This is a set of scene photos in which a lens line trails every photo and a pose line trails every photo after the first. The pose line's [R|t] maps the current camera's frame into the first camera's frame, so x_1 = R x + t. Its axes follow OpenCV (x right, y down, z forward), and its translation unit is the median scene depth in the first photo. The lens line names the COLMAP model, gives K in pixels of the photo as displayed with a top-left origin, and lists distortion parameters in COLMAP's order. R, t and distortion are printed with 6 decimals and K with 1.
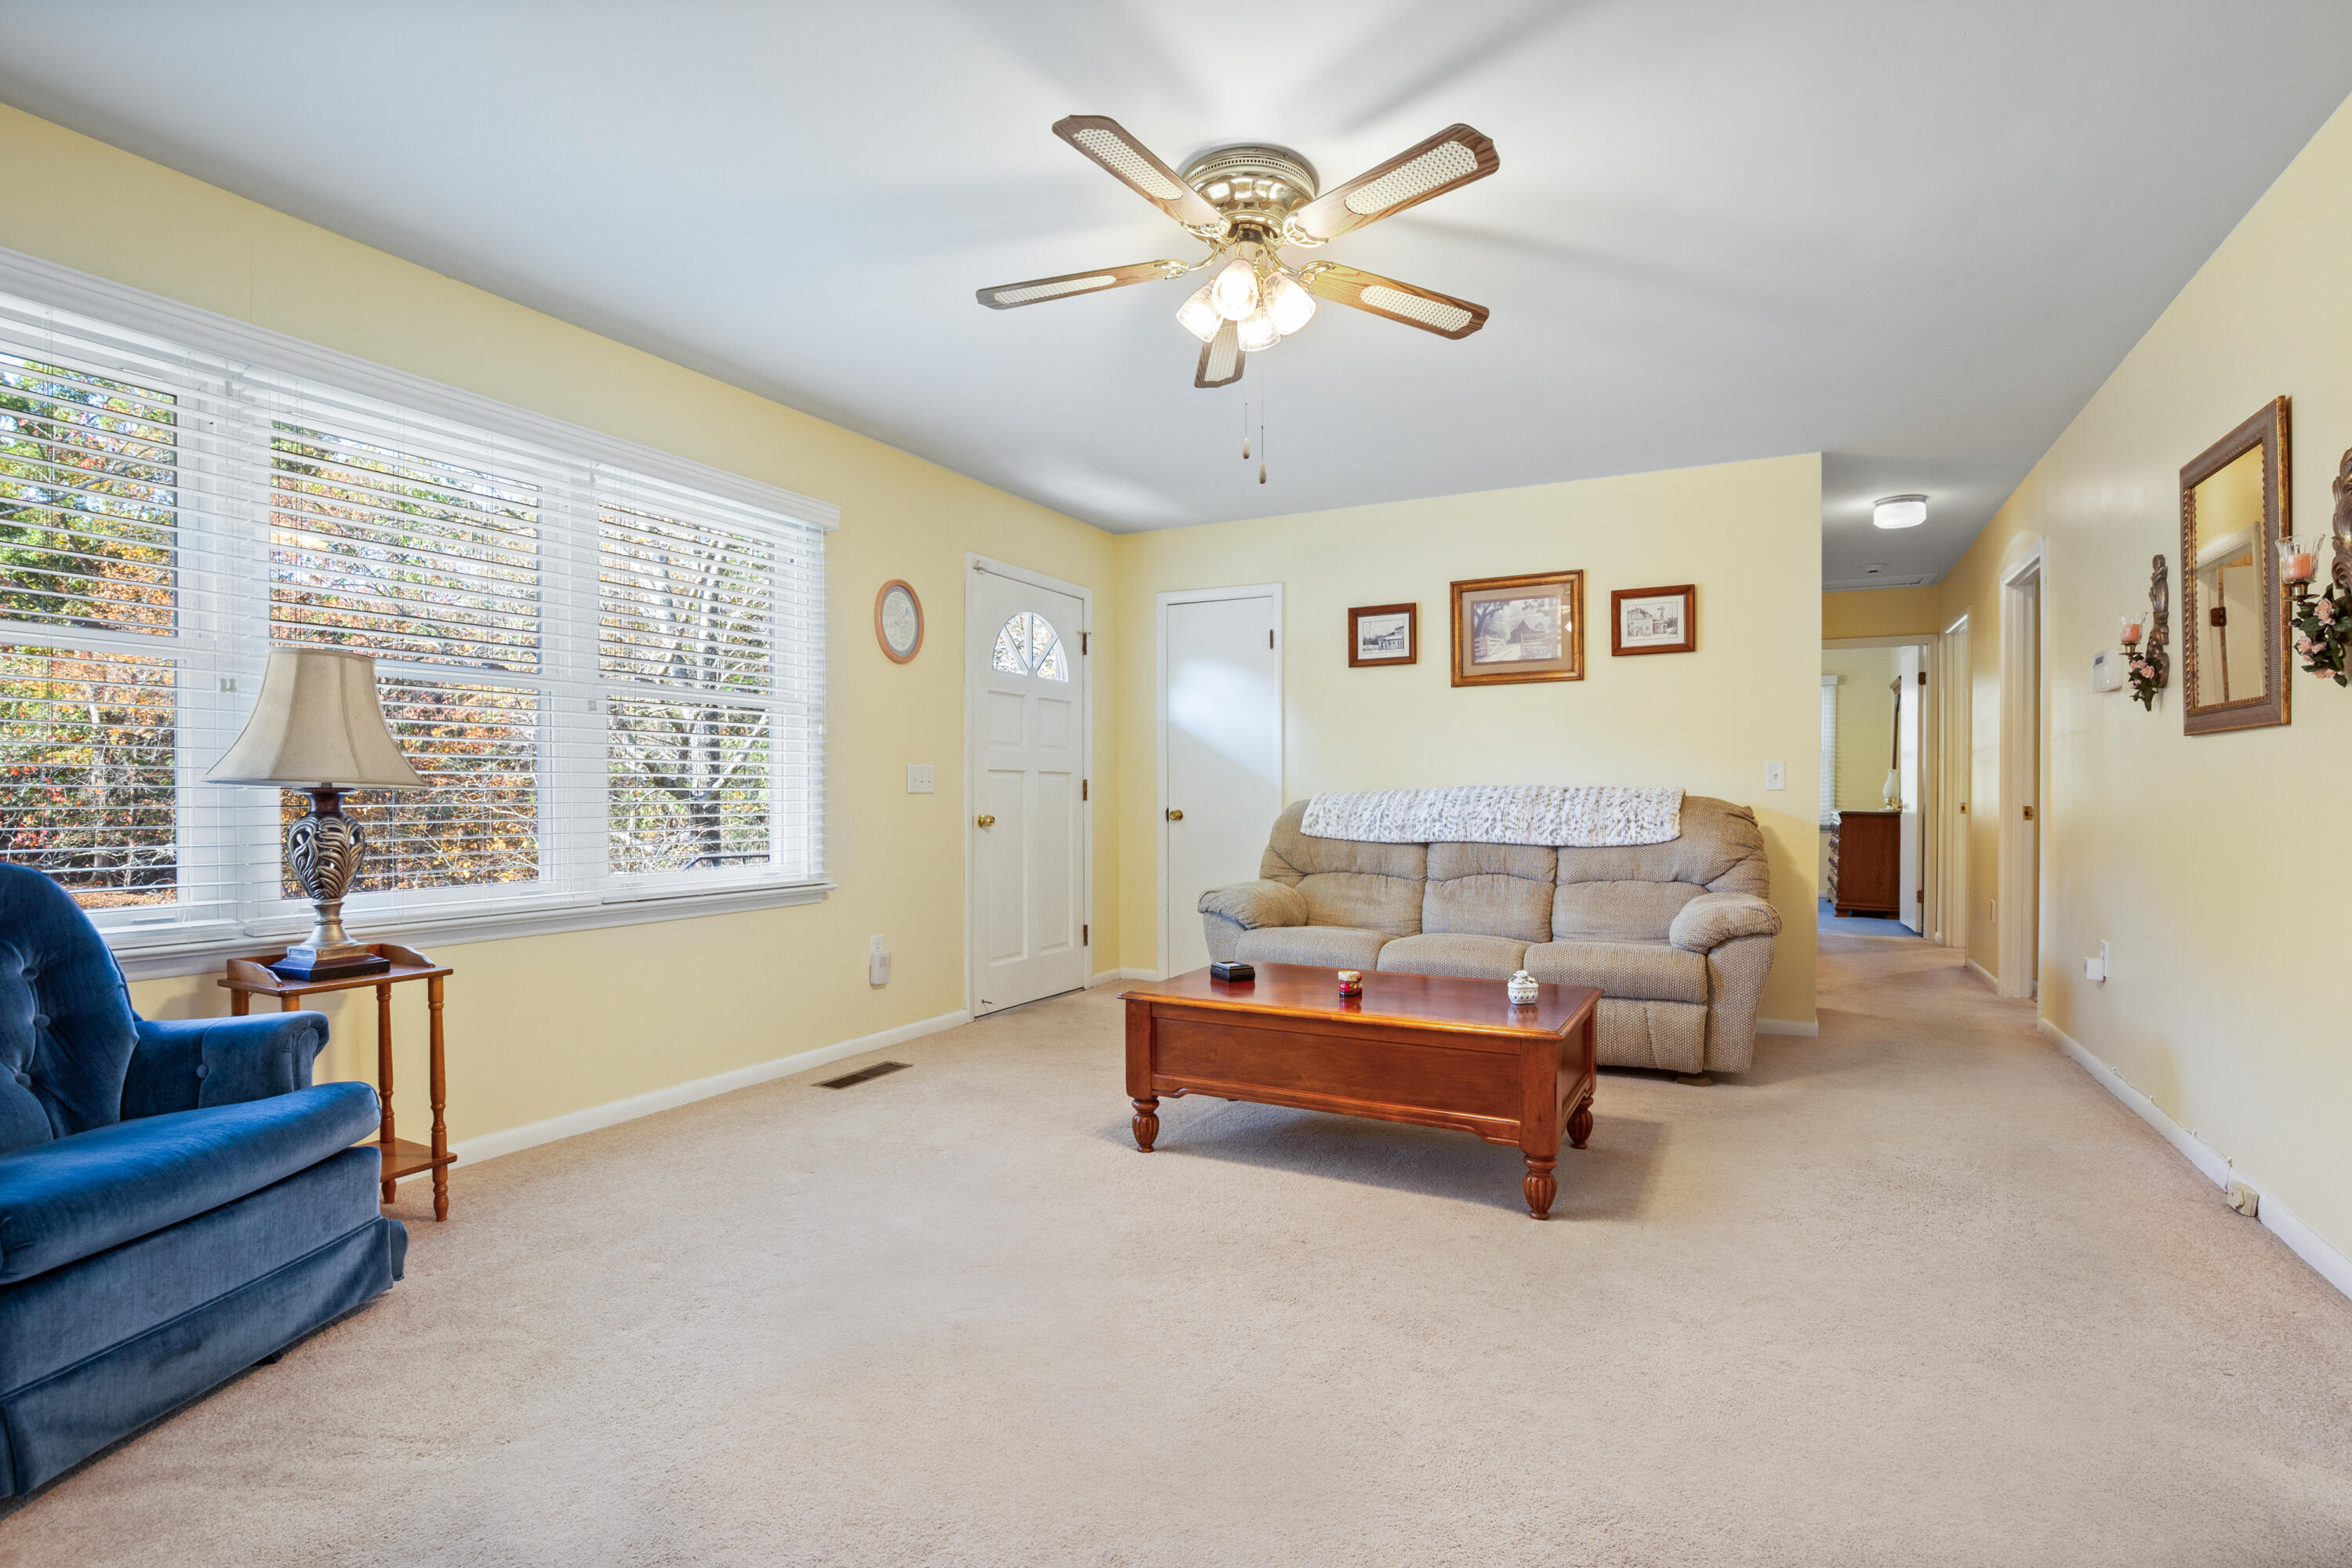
lens RADIAL K [[1124.5, 0, 1177.4], [0, 1124.5, 767.0], [0, 0, 1]] dist [-0.003572, -0.000063]
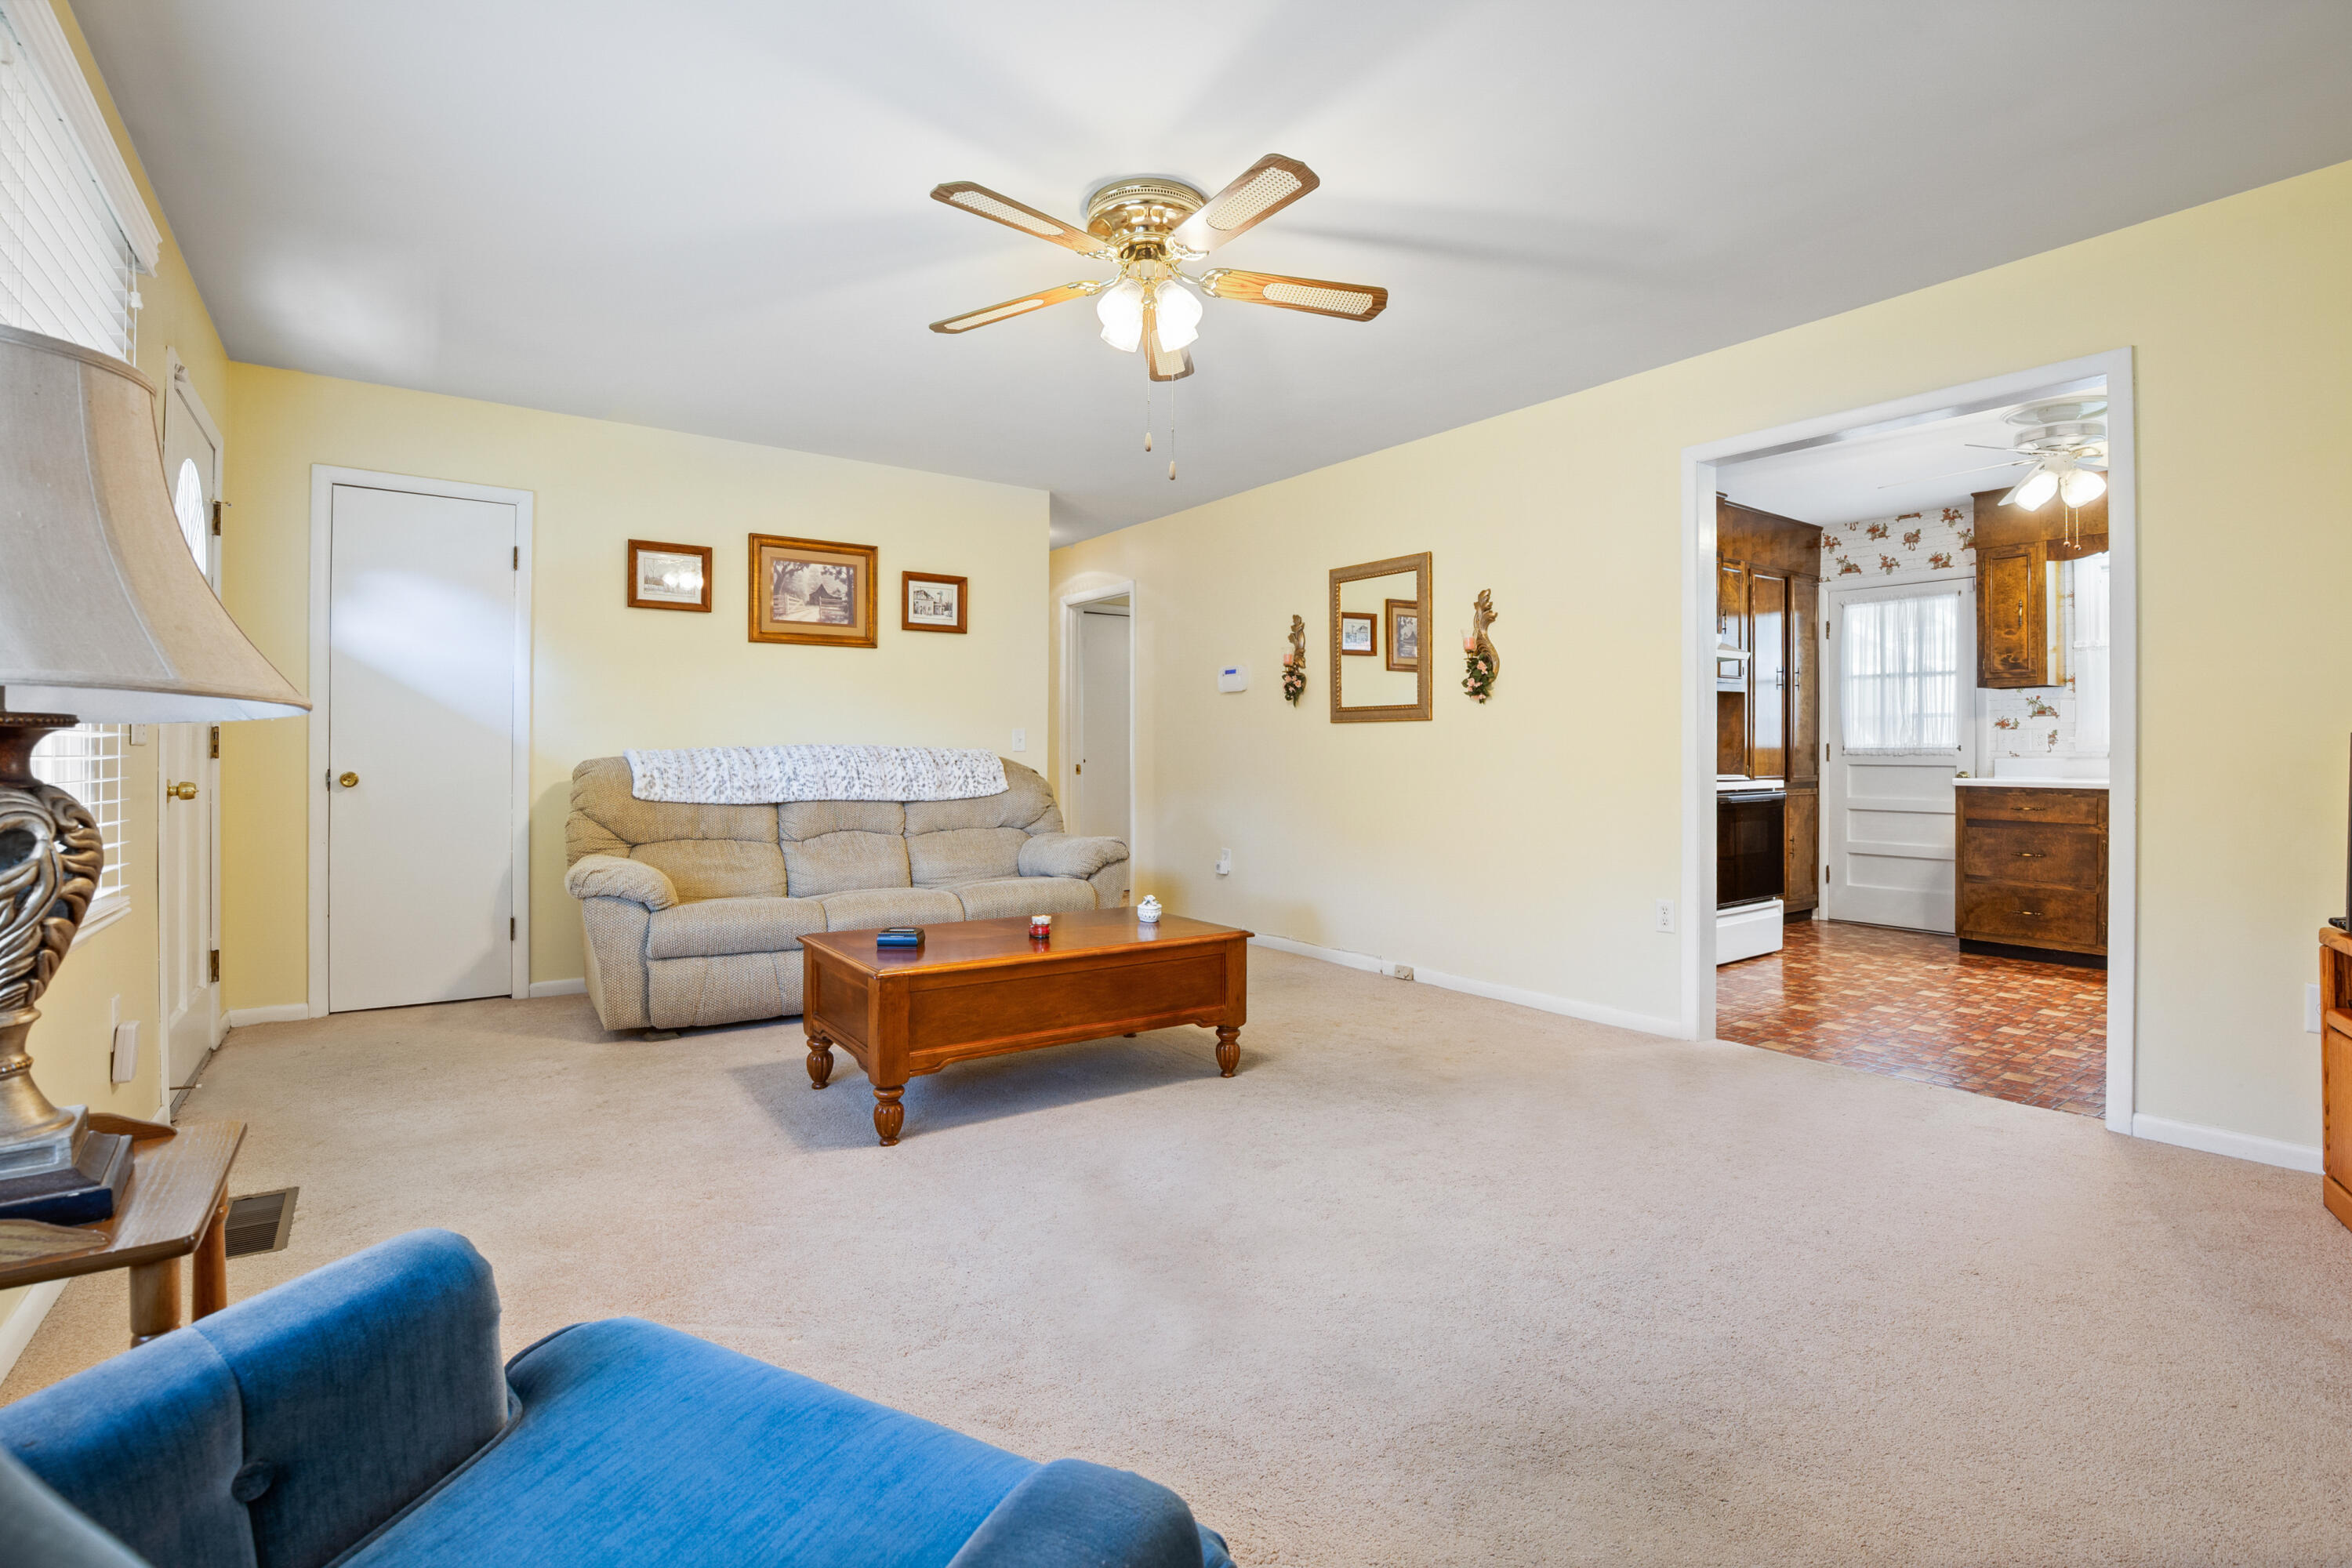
lens RADIAL K [[1144.3, 0, 1175.4], [0, 1144.3, 730.1], [0, 0, 1]] dist [-0.002846, -0.000210]
pose [[0.459301, 0.022590, 0.887993, -0.500029], [-0.028086, 0.999546, -0.010900, 0.005609], [-0.887837, -0.019934, 0.459727, 0.241685]]
